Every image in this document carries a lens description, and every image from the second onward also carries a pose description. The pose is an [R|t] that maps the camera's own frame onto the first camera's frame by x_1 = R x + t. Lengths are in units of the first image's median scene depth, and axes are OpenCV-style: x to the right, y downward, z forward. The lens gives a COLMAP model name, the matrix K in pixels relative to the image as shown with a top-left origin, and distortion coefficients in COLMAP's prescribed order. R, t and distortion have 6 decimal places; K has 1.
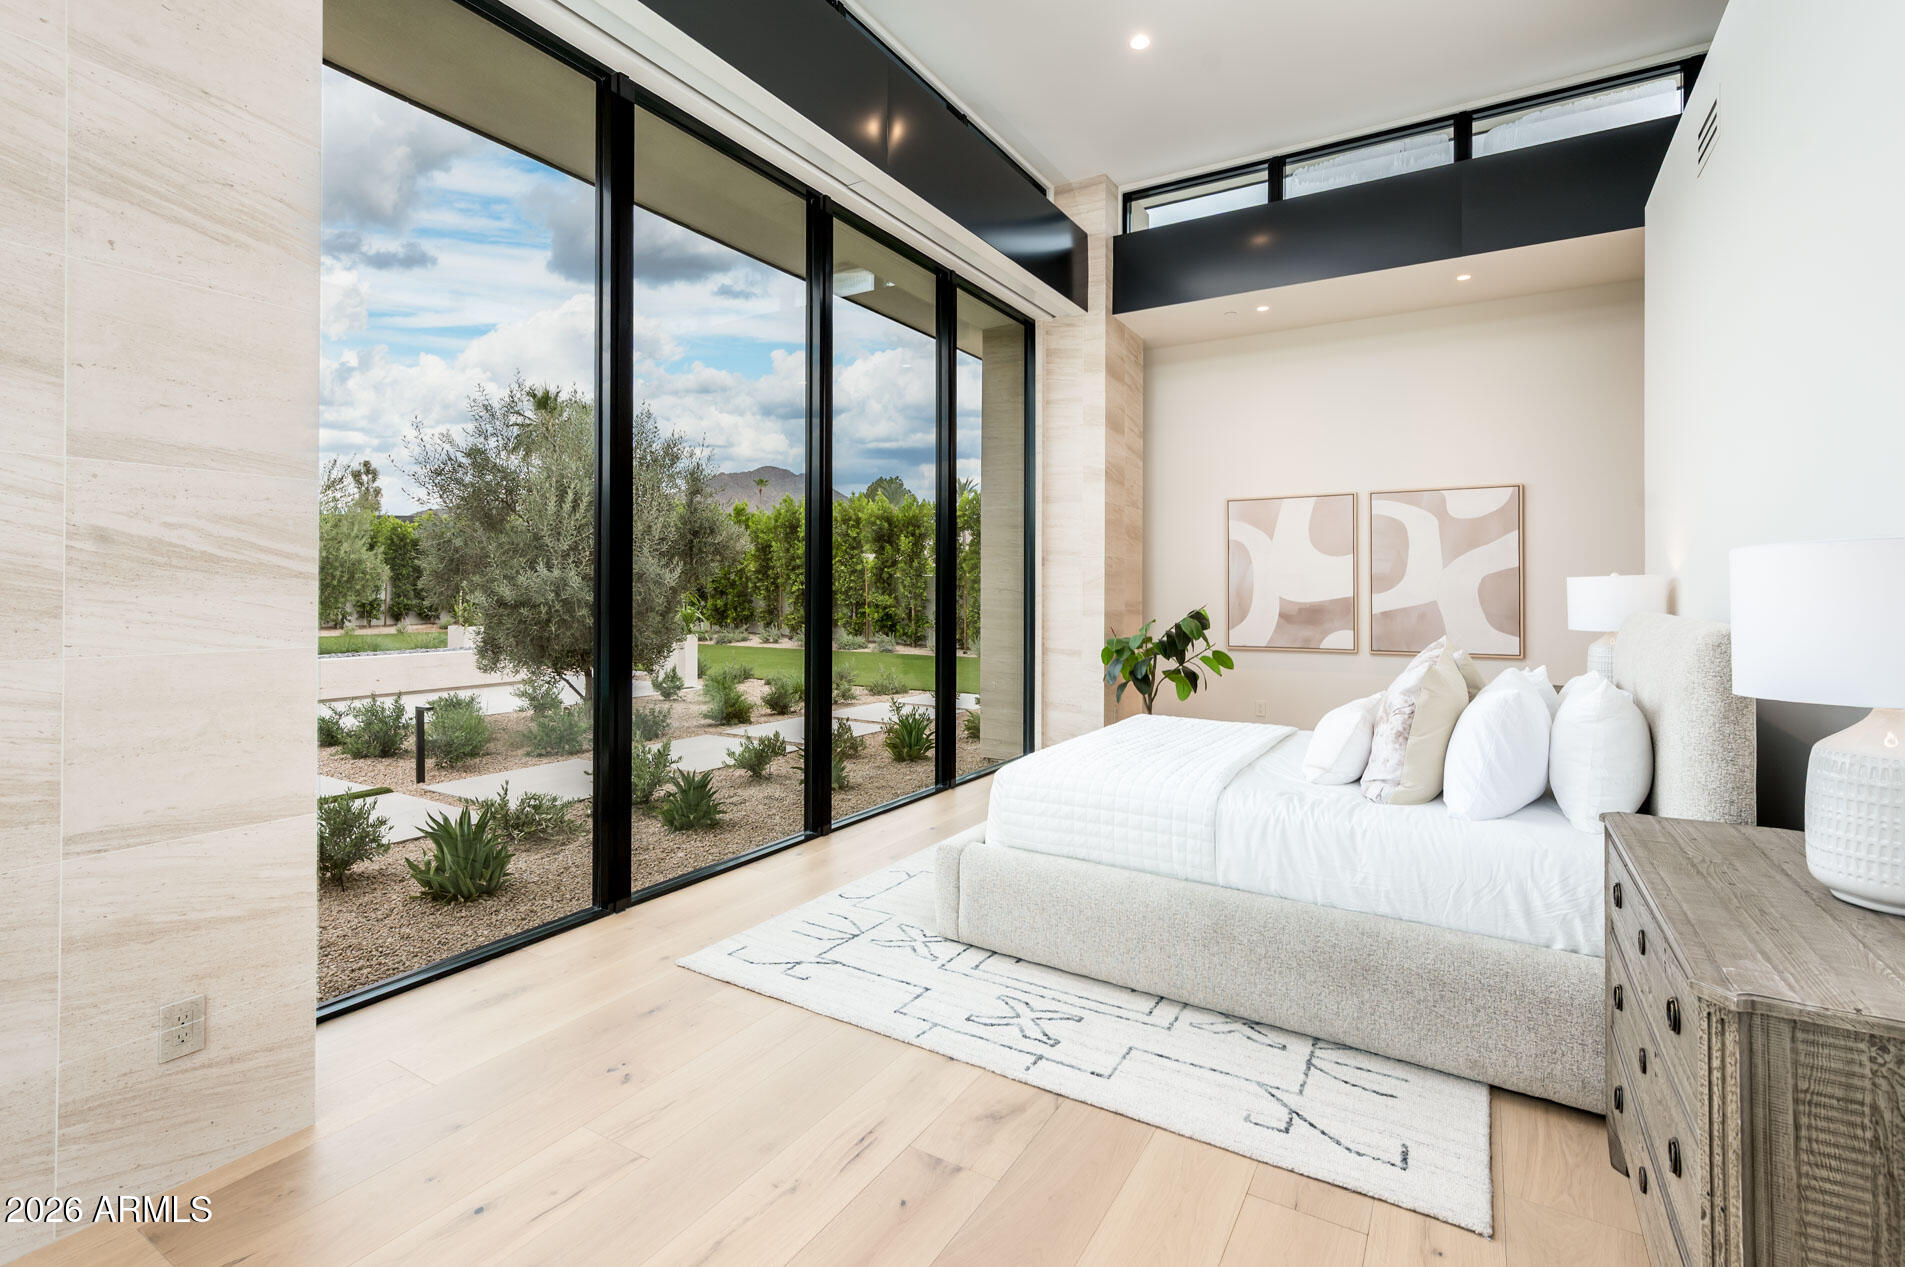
lens RADIAL K [[886.0, 0, 949.3], [0, 886.0, 583.9], [0, 0, 1]] dist [0.000843, 0.000163]
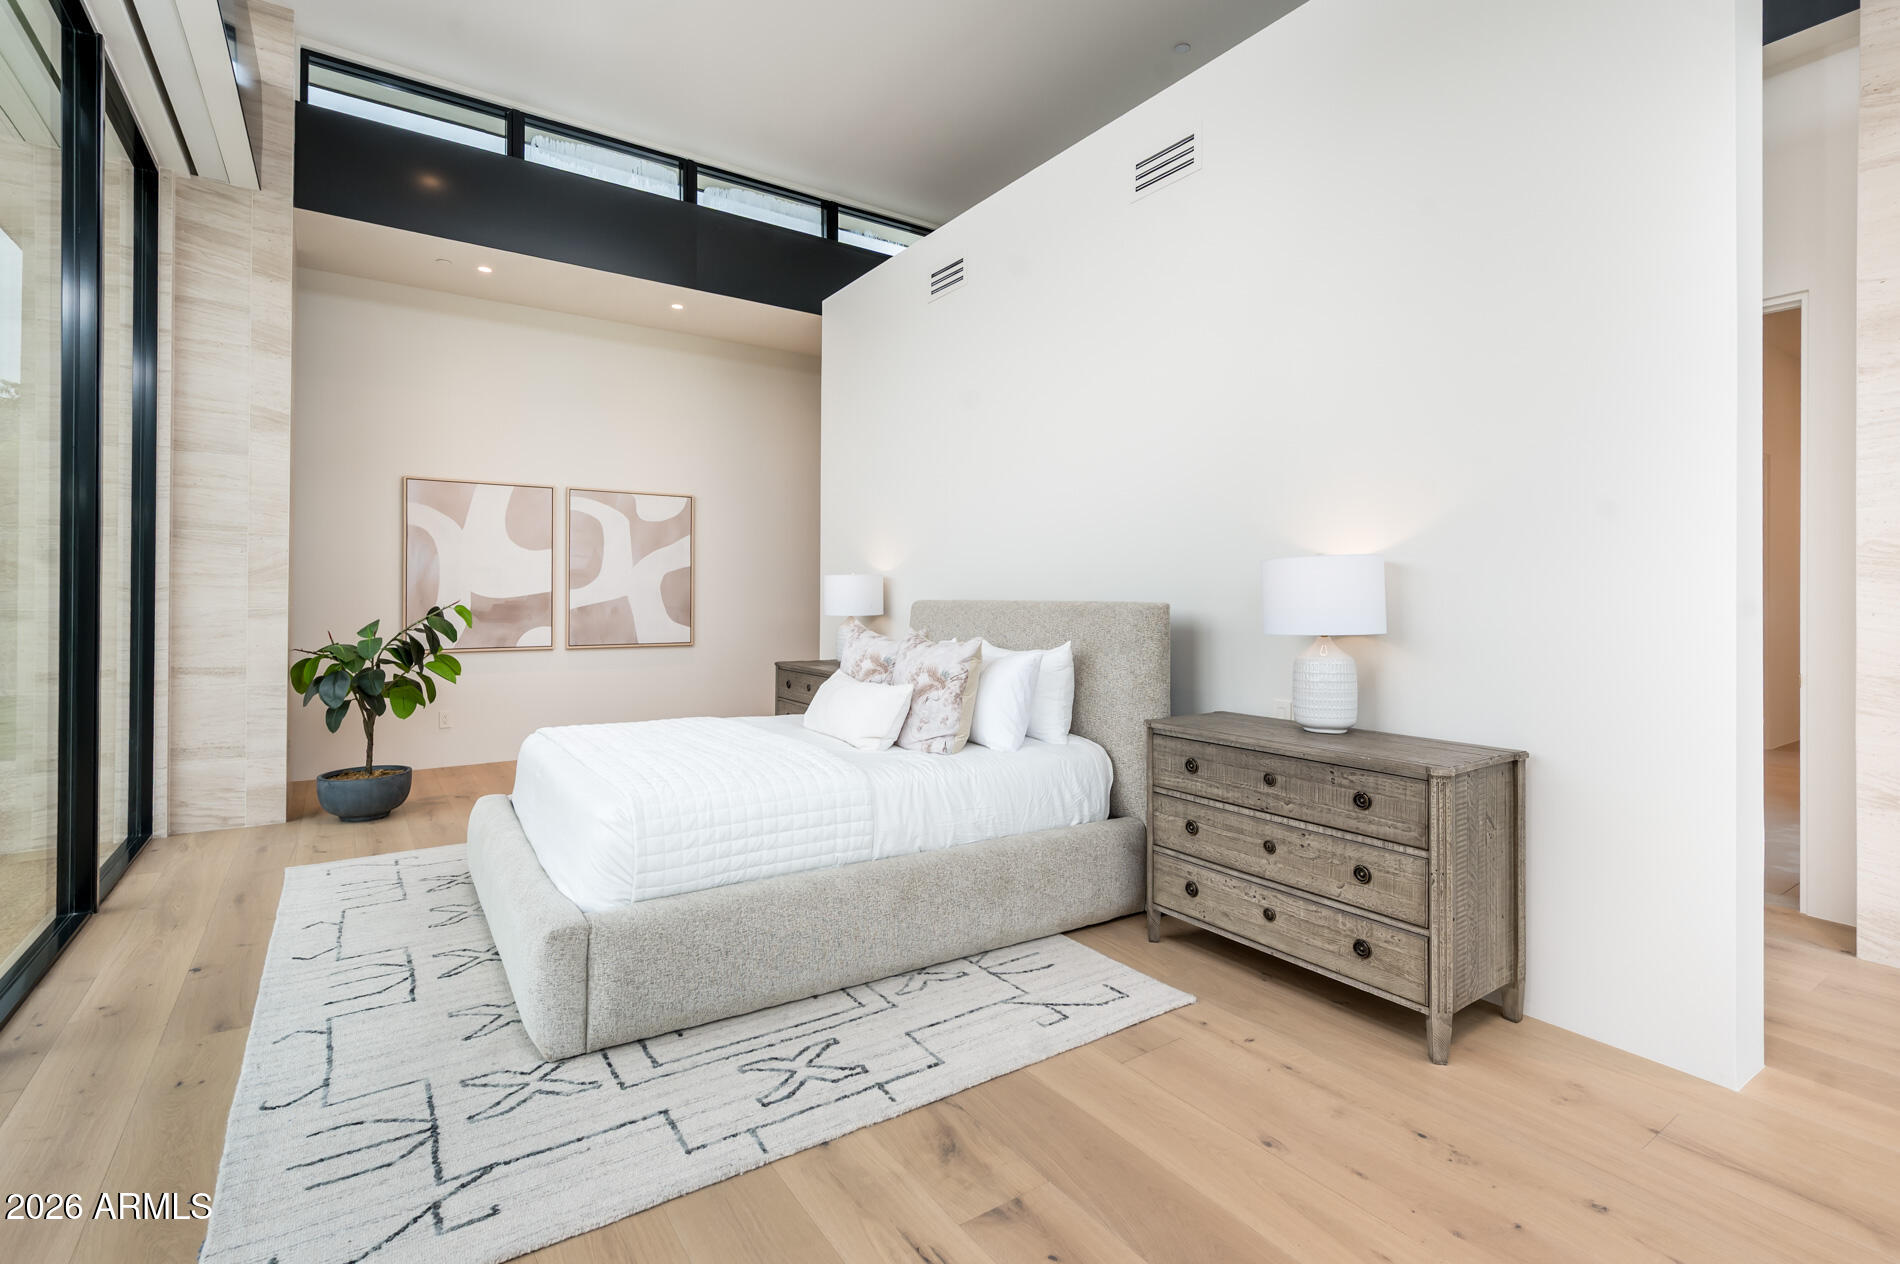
lens RADIAL K [[869.1, 0, 946.2], [0, 869.1, 593.5], [0, 0, 1]] dist [0.000877, 0.000071]
pose [[0.414550, 0.001154, 0.910026, -0.496139], [-0.009897, 0.999946, 0.003241, 0.017325], [-0.909973, -0.010349, 0.414539, 0.414233]]
